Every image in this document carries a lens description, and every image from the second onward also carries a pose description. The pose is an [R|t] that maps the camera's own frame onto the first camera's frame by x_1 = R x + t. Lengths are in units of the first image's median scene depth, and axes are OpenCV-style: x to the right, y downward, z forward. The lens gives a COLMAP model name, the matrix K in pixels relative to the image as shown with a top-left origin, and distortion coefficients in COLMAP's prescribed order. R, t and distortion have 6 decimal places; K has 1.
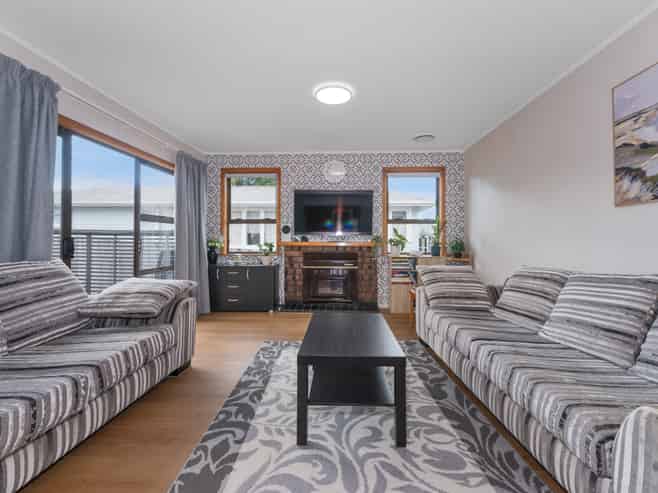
lens RADIAL K [[295.9, 0, 345.8], [0, 295.9, 242.5], [0, 0, 1]] dist [-0.000868, -0.001639]
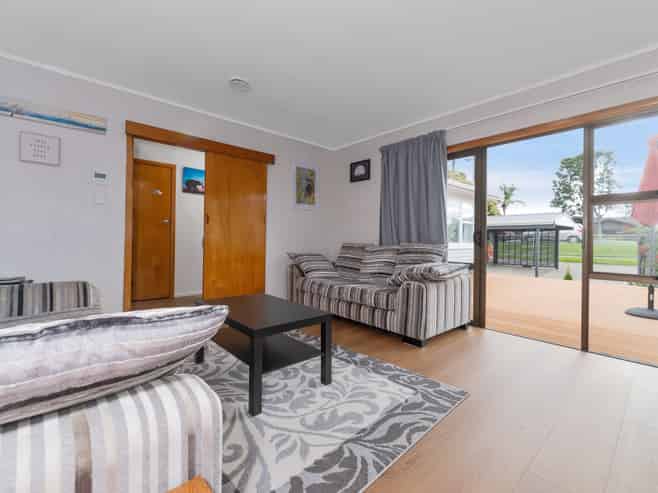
lens RADIAL K [[295.9, 0, 328.9], [0, 295.9, 241.3], [0, 0, 1]] dist [-0.000868, -0.001639]
pose [[-0.749811, -0.004695, -0.661635, 0.305427], [-0.022783, 0.999565, 0.018726, 0.018644], [0.661260, 0.029115, -0.749592, 1.134760]]
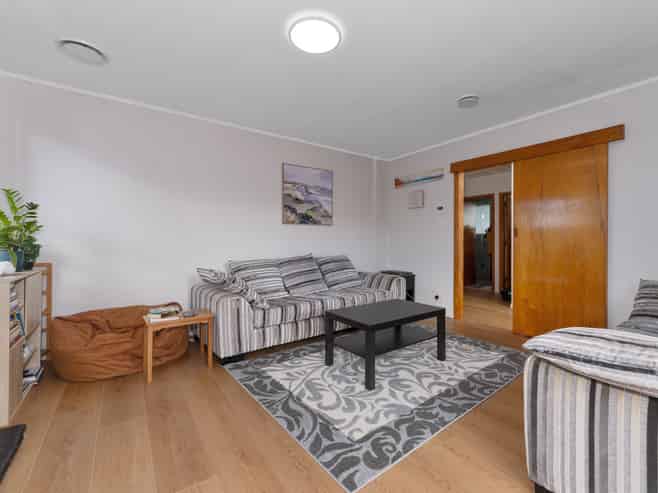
lens RADIAL K [[295.9, 0, 333.0], [0, 295.9, 241.2], [0, 0, 1]] dist [-0.000868, -0.001639]
pose [[-0.582119, 0.001572, 0.813102, -0.528417], [0.001237, 0.999999, -0.001048, -0.002377], [-0.813103, 0.000396, -0.582120, 1.130418]]
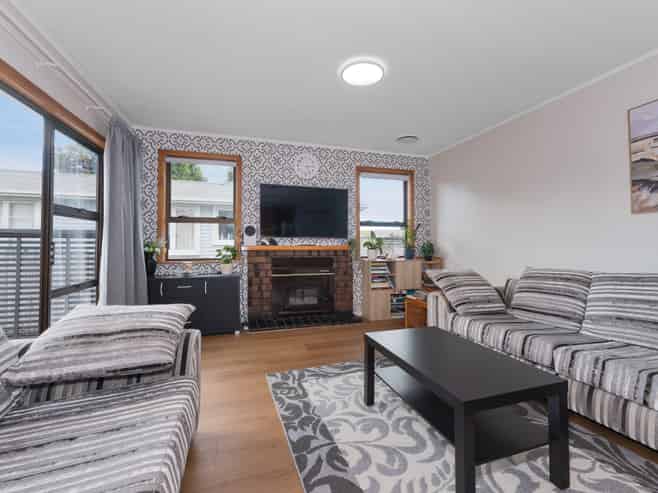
lens RADIAL K [[295.9, 0, 343.9], [0, 295.9, 241.0], [0, 0, 1]] dist [-0.000868, -0.001639]
pose [[0.944255, 0.000137, 0.329215, -0.307324], [0.004616, 0.999896, -0.013656, -0.003892], [-0.329183, 0.014415, 0.944156, 0.178373]]
